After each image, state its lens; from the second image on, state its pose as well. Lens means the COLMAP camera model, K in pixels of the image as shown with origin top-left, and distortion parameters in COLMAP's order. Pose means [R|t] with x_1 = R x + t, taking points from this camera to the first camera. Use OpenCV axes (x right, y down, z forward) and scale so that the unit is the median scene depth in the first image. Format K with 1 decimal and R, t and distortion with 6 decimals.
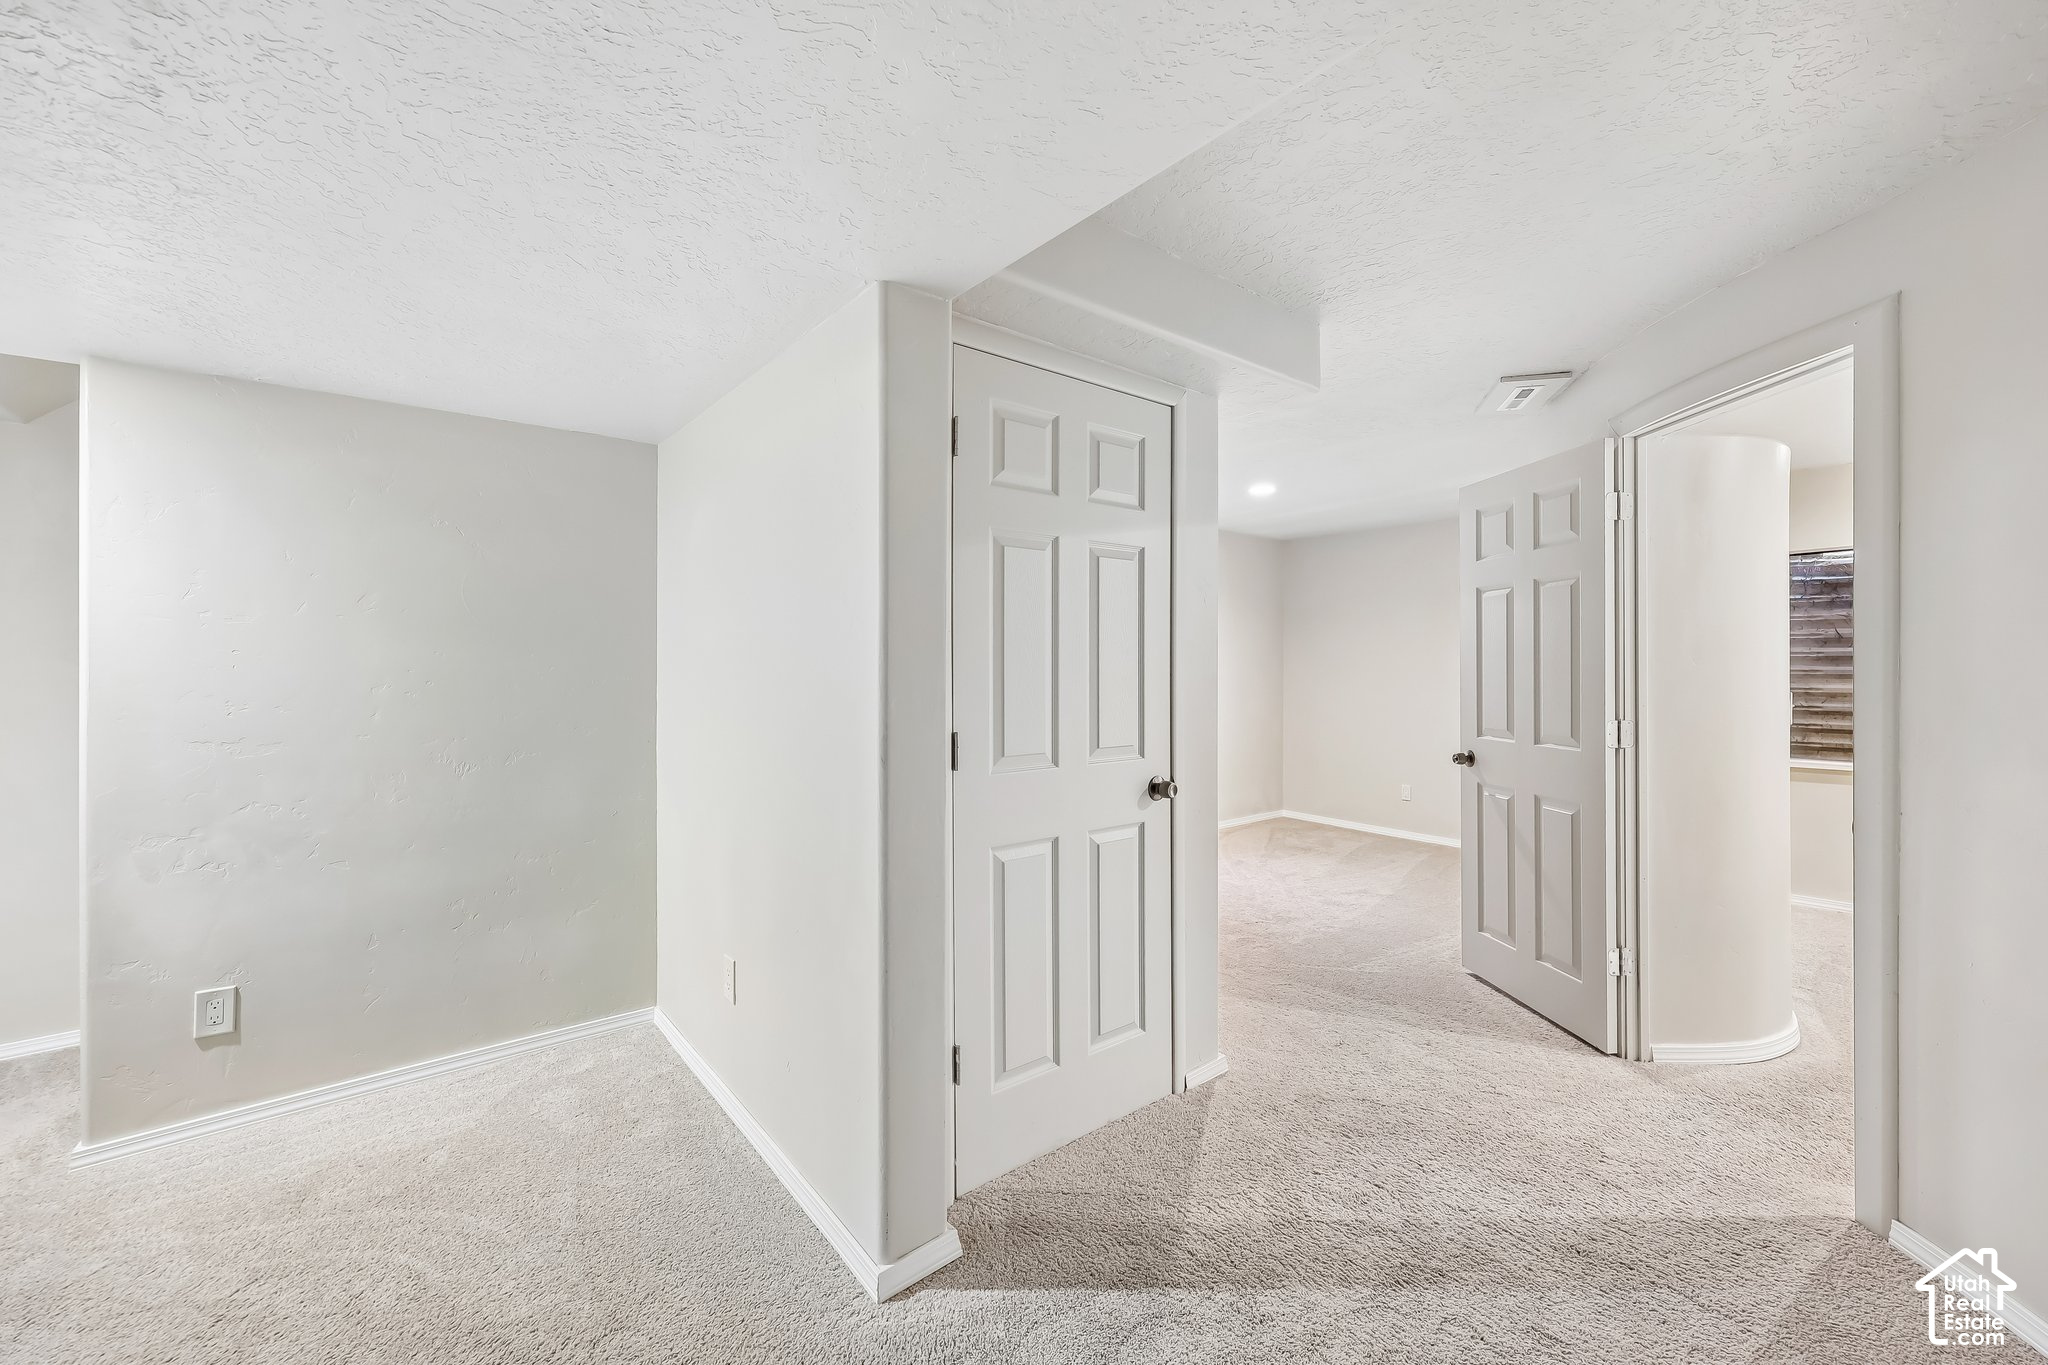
lens RADIAL K [[816.2, 0, 1022.5], [0, 816.2, 659.9], [0, 0, 1]] dist [-0.000845, -0.000003]
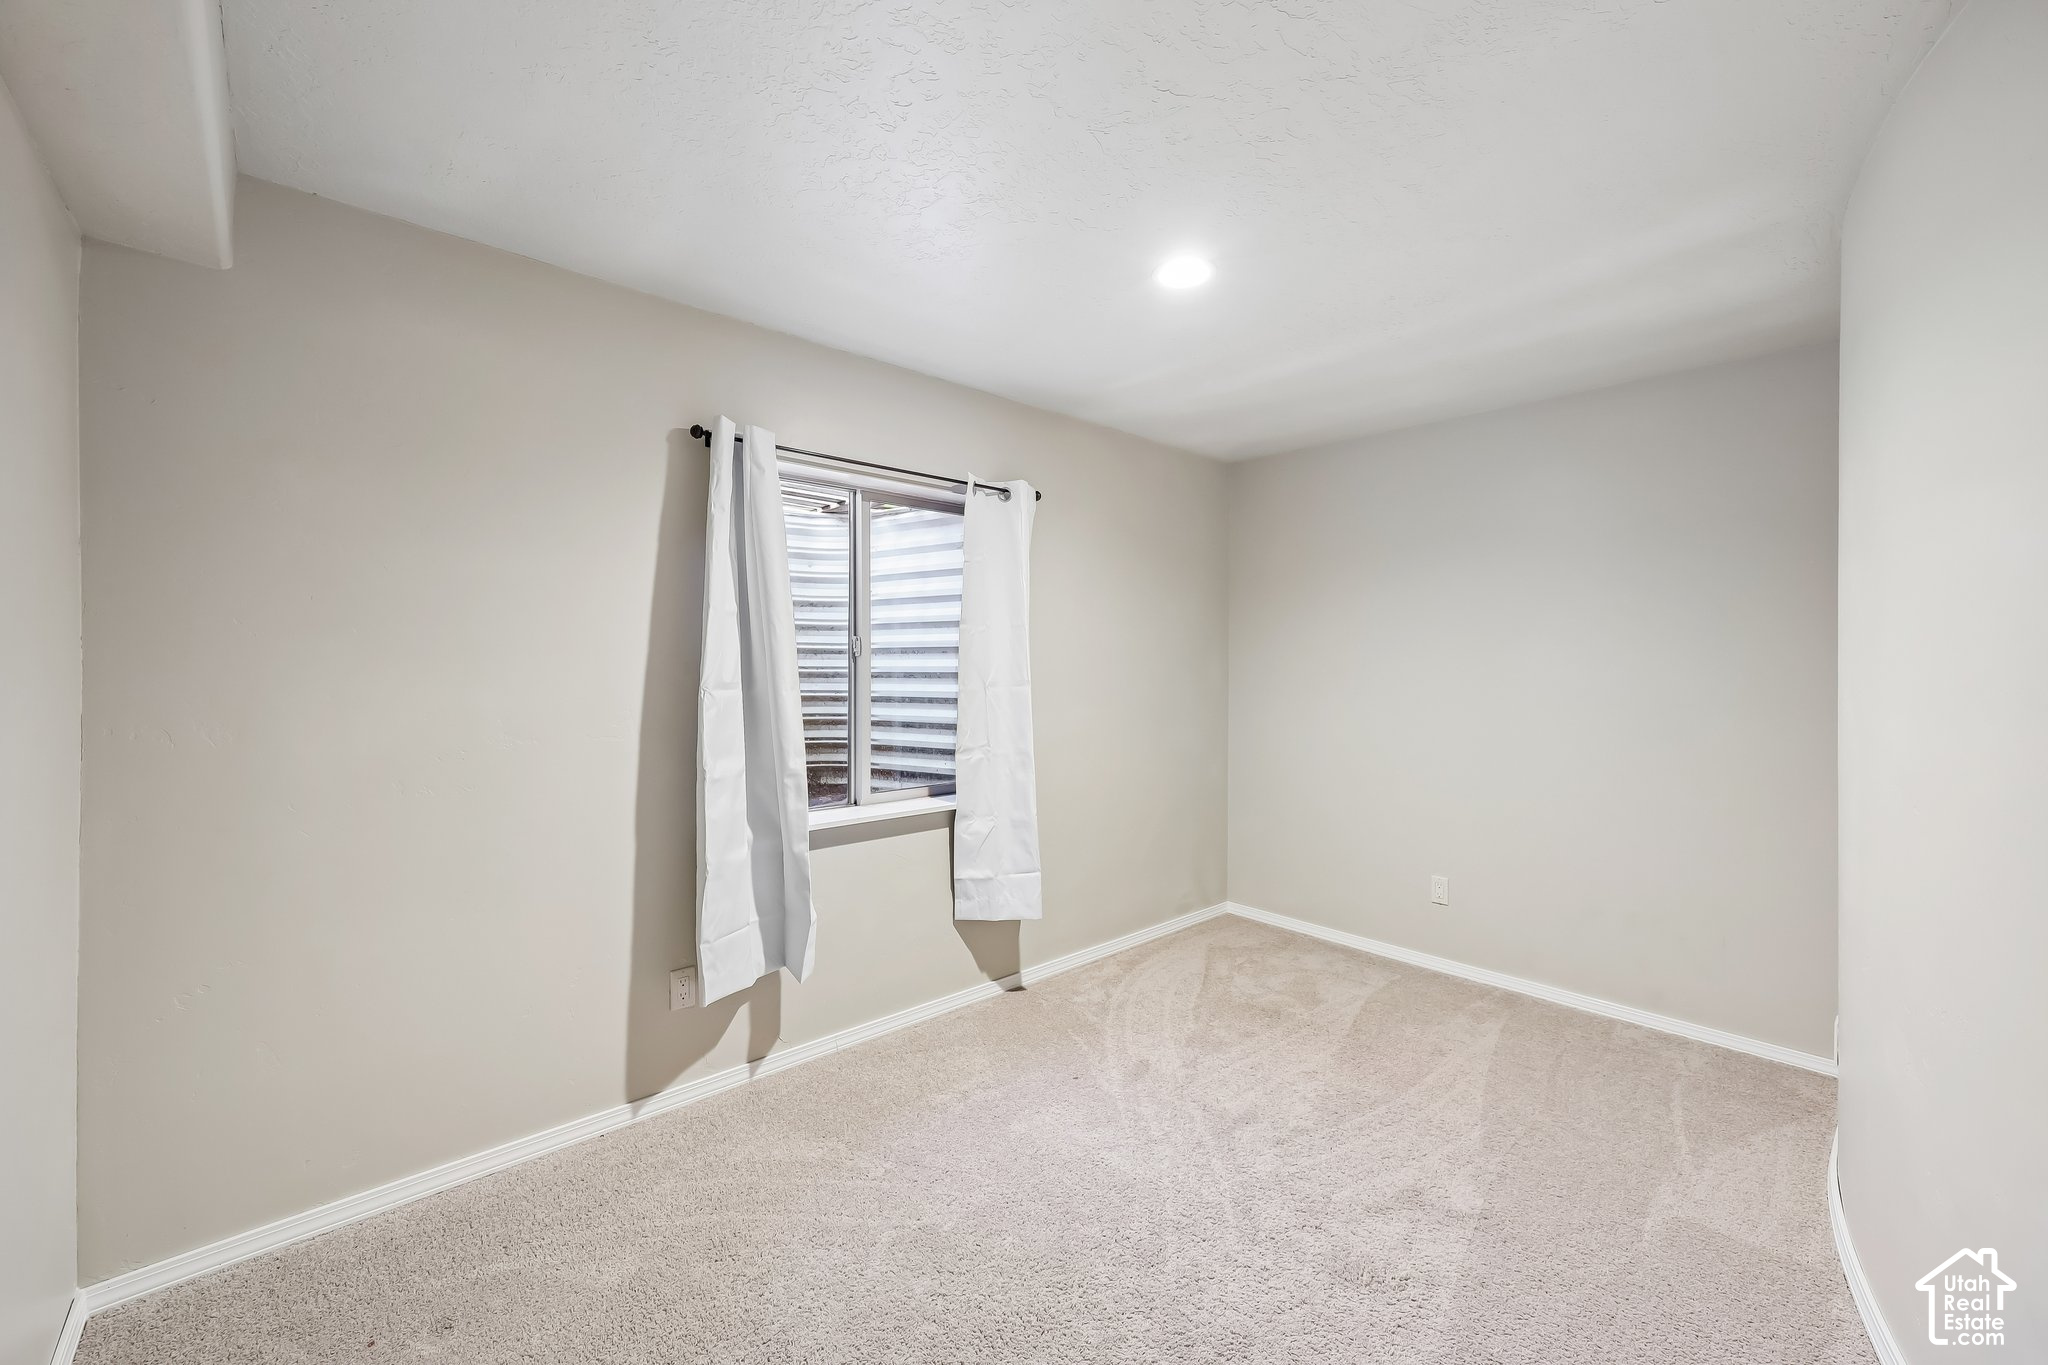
lens RADIAL K [[816.2, 0, 1022.5], [0, 816.2, 659.9], [0, 0, 1]] dist [-0.000845, -0.000003]
pose [[0.997918, 0.001929, 0.064461, 0.140139], [-0.002068, 0.999996, 0.002090, 0.001589], [-0.064456, -0.002219, 0.997918, 0.444603]]
